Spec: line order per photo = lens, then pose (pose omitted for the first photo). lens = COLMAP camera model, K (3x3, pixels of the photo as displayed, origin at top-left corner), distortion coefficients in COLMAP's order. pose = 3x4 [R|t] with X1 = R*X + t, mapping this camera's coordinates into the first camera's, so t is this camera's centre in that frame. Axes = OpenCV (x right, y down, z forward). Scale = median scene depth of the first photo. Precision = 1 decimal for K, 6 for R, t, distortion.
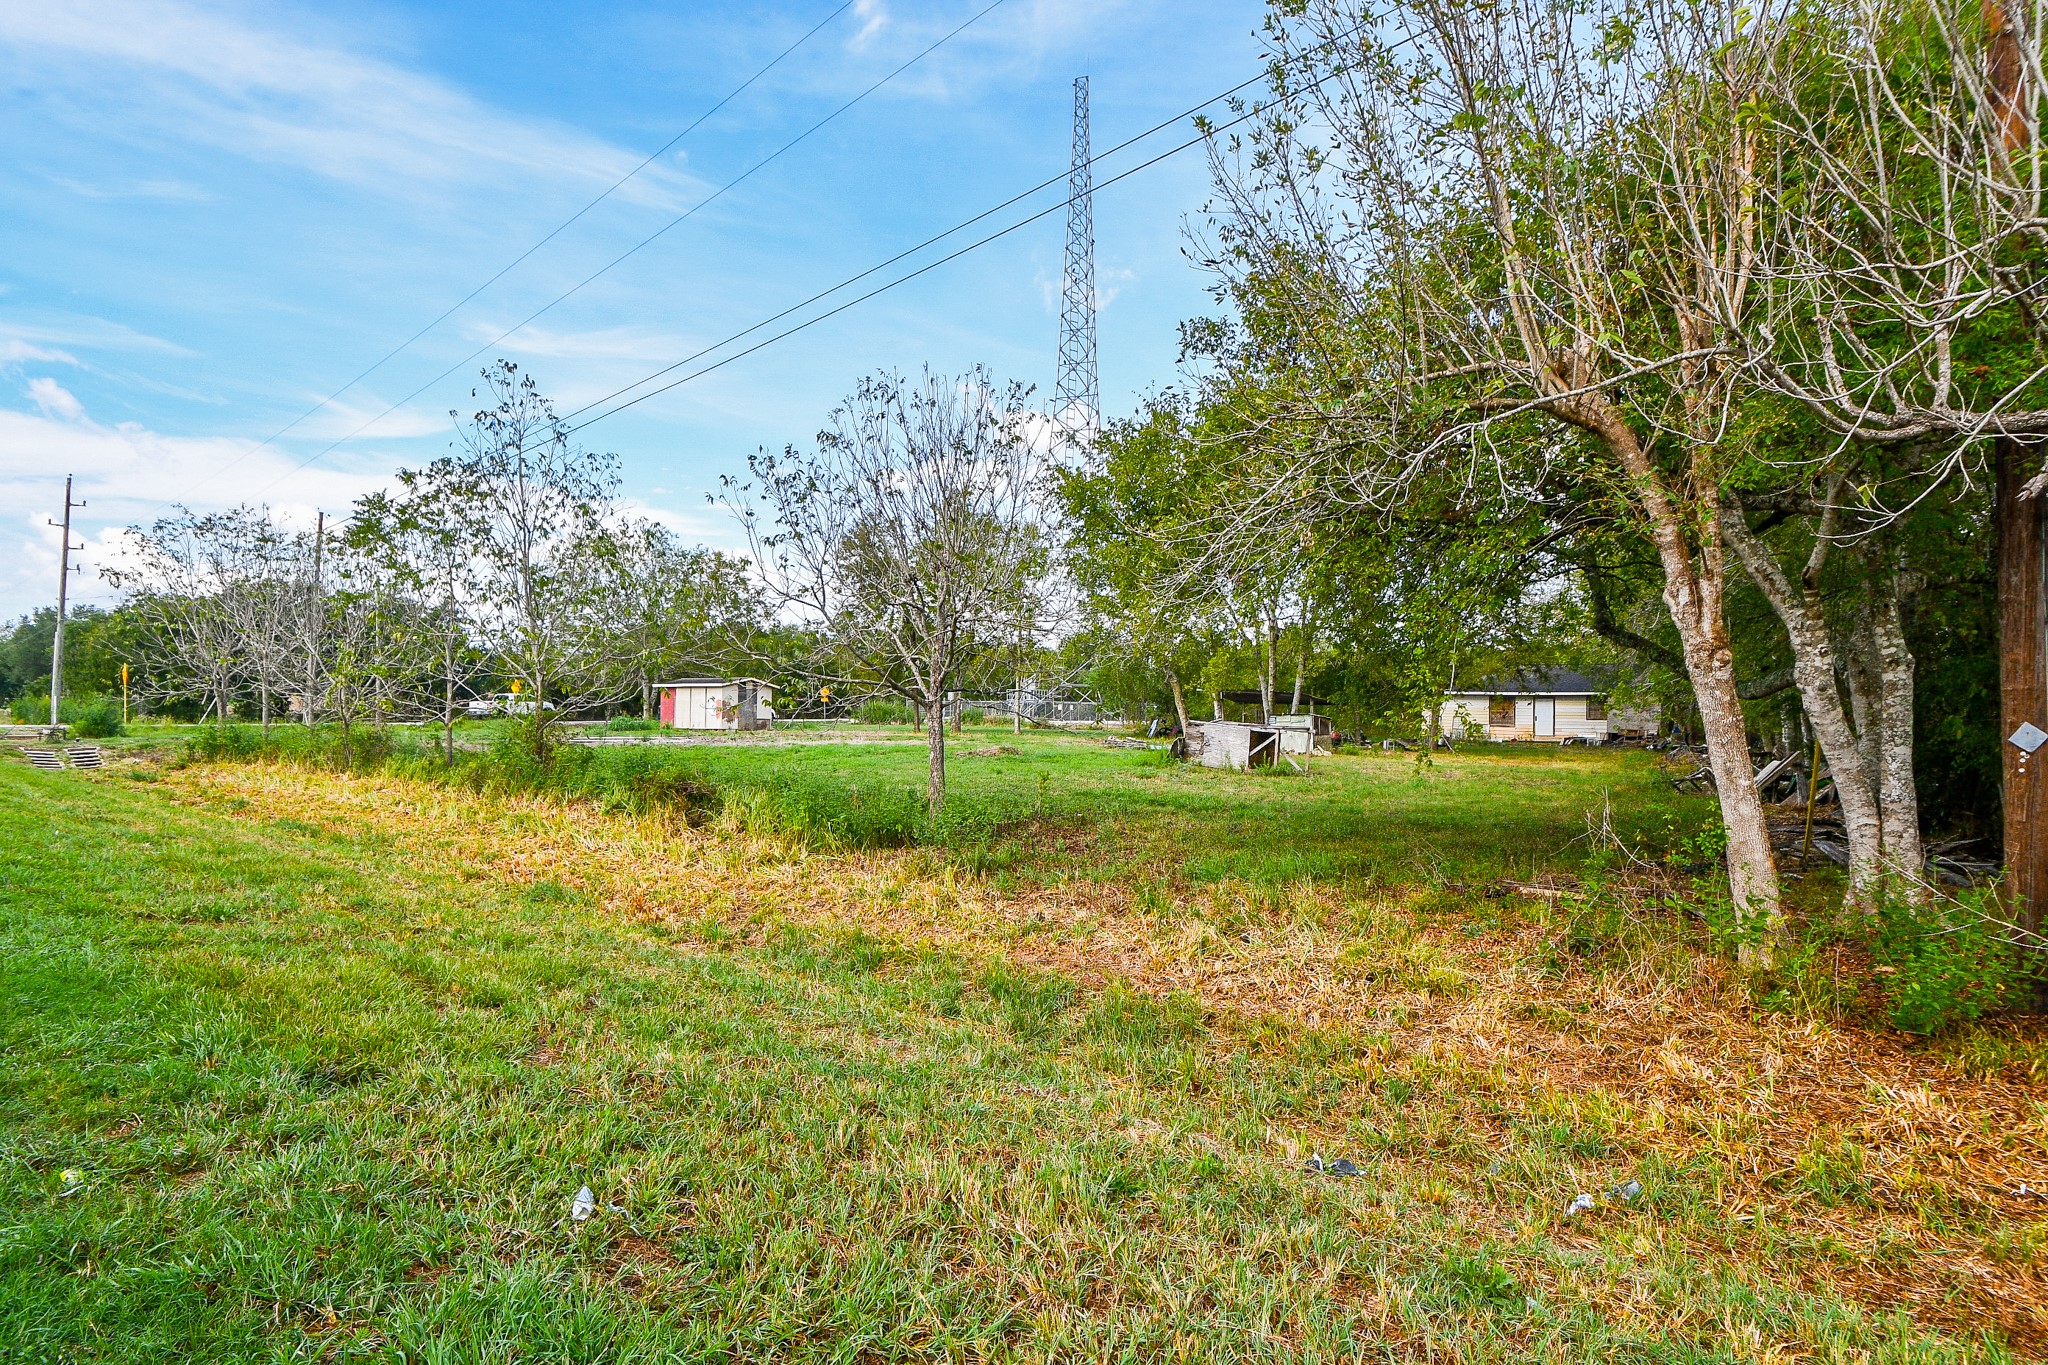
lens RADIAL K [[1164.0, 0, 1024.0], [0, 1164.0, 682.5], [0, 0, 1]] dist [0.034896, -0.052146]
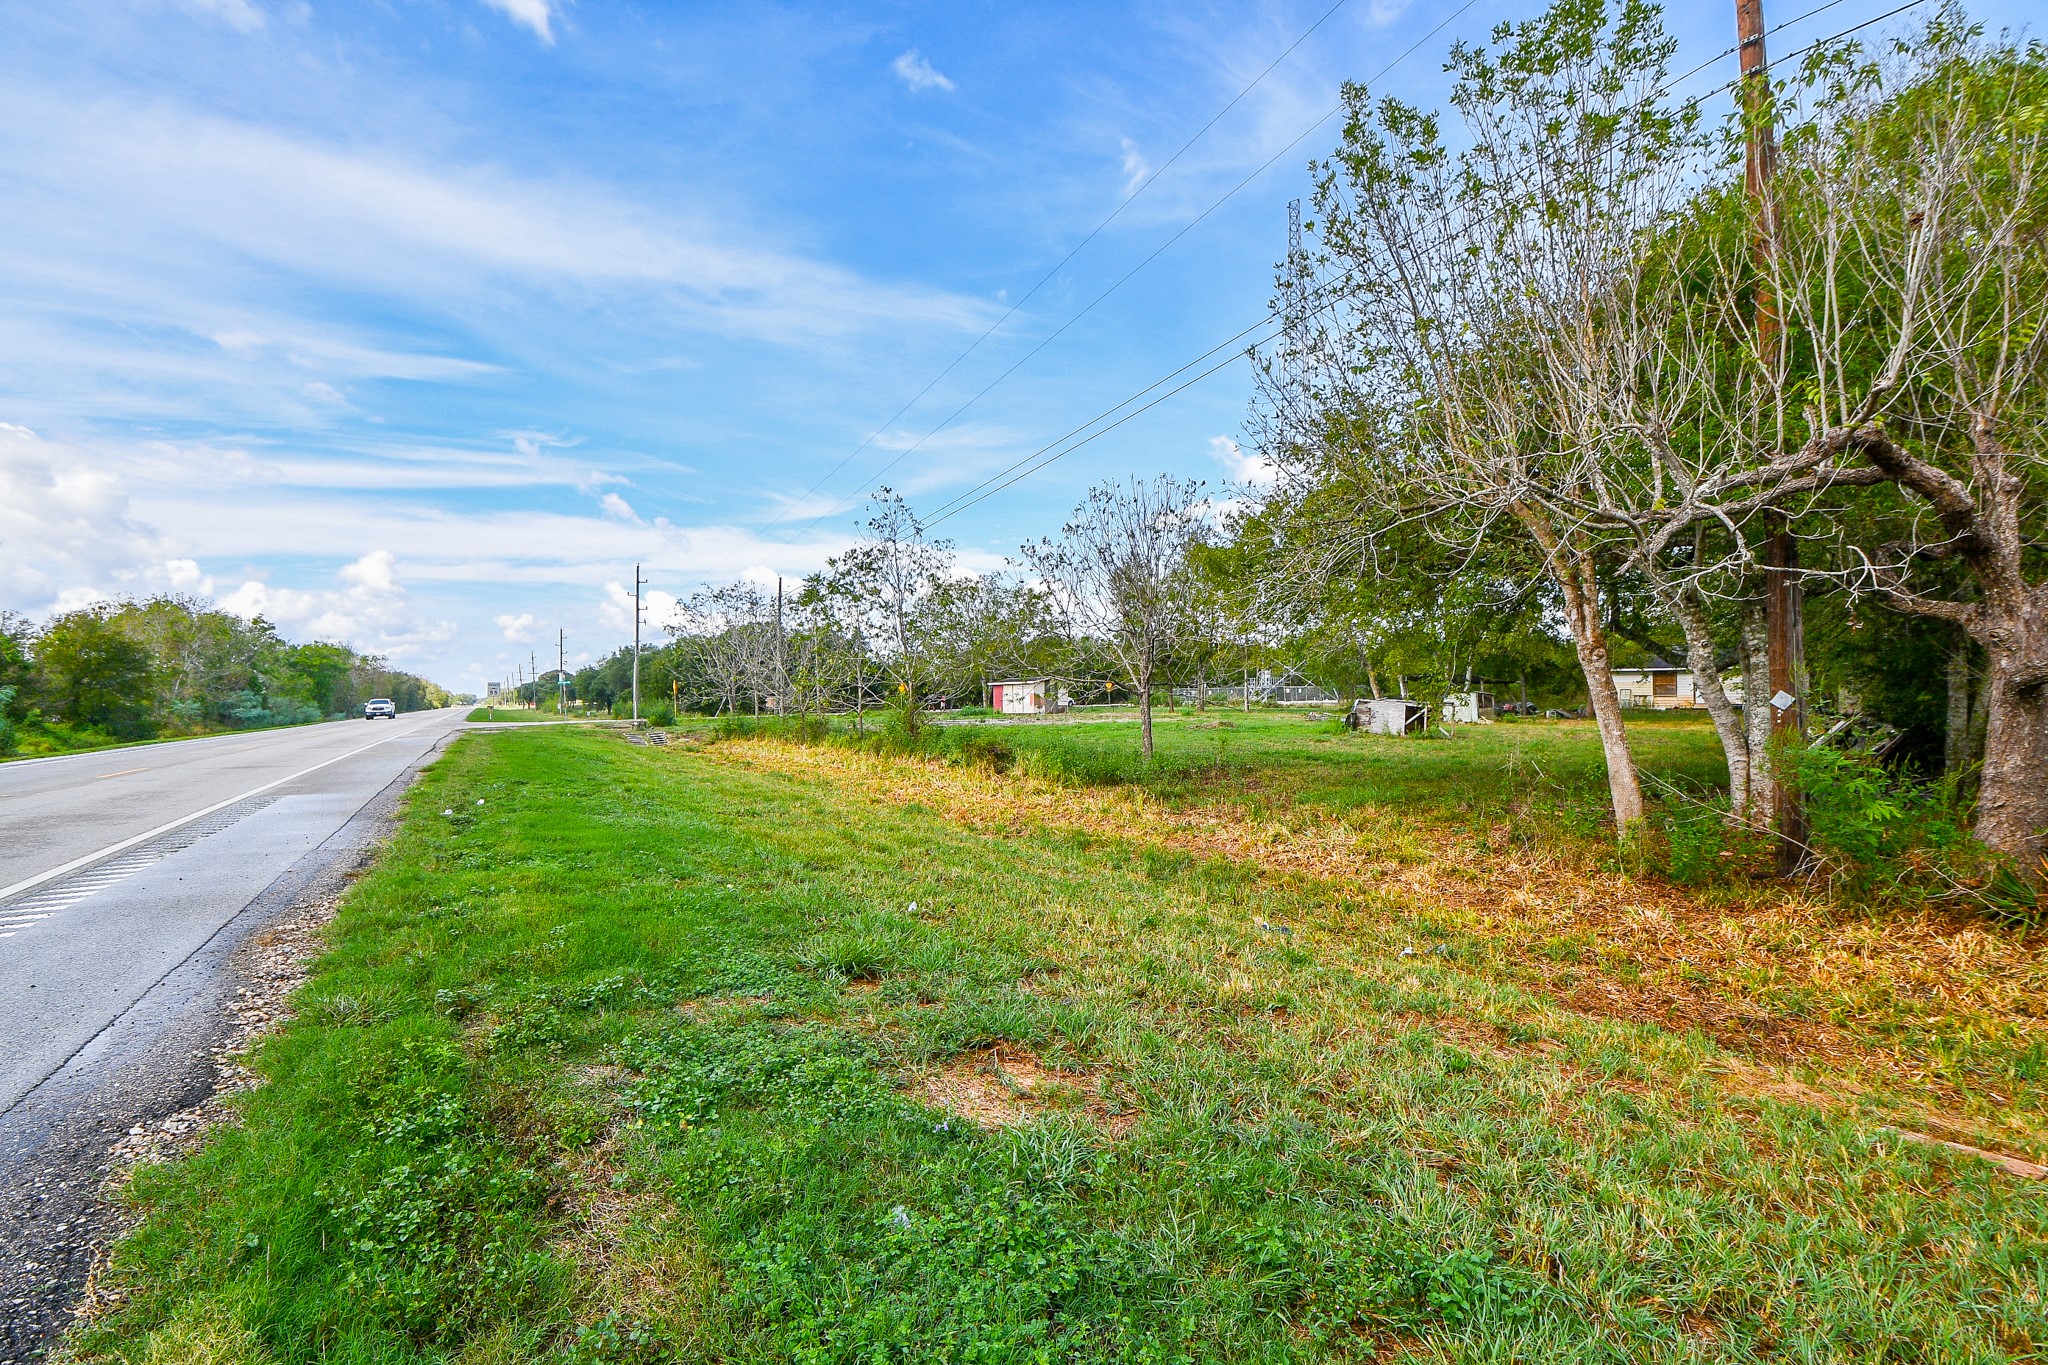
lens RADIAL K [[900.5, 0, 1033.3], [0, 900.5, 683.2], [0, 0, 1]] dist [0.002393, -0.028485]
pose [[0.963939, -0.029927, -0.264436, 0.097351], [0.032333, 0.999466, 0.004752, -0.006297], [0.264153, -0.013130, 0.964392, -0.191352]]
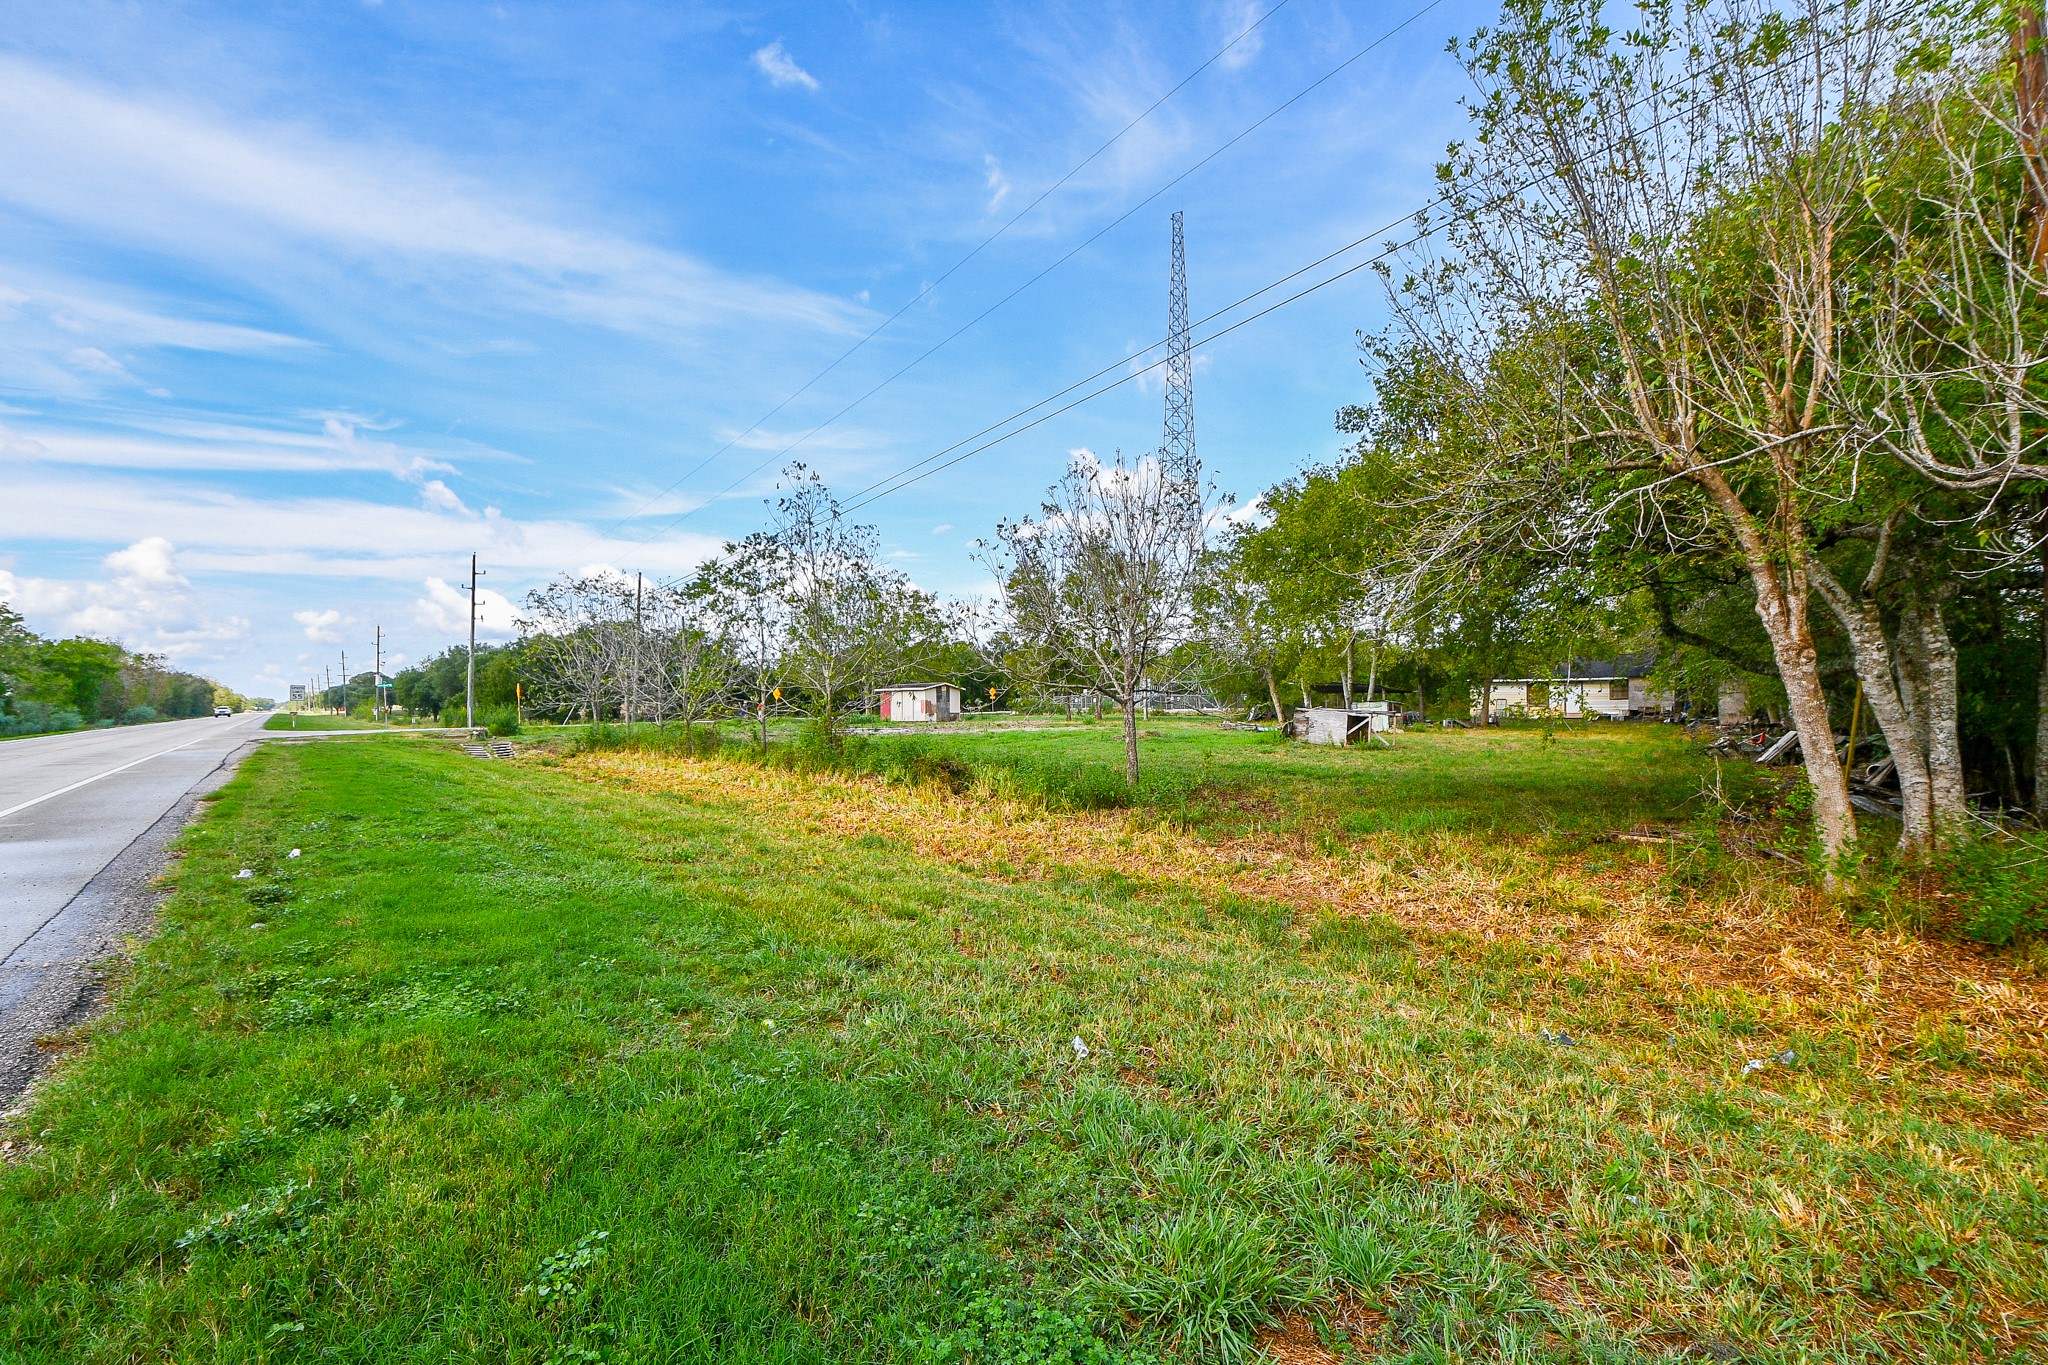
lens RADIAL K [[892.3, 0, 1015.5], [0, 892.3, 689.3], [0, 0, 1]] dist [-0.002484, -0.016169]
pose [[0.991902, -0.024053, -0.124704, -0.078853], [0.025193, 0.999654, 0.007575, -0.006992], [0.124479, -0.010655, 0.992165, -0.037461]]
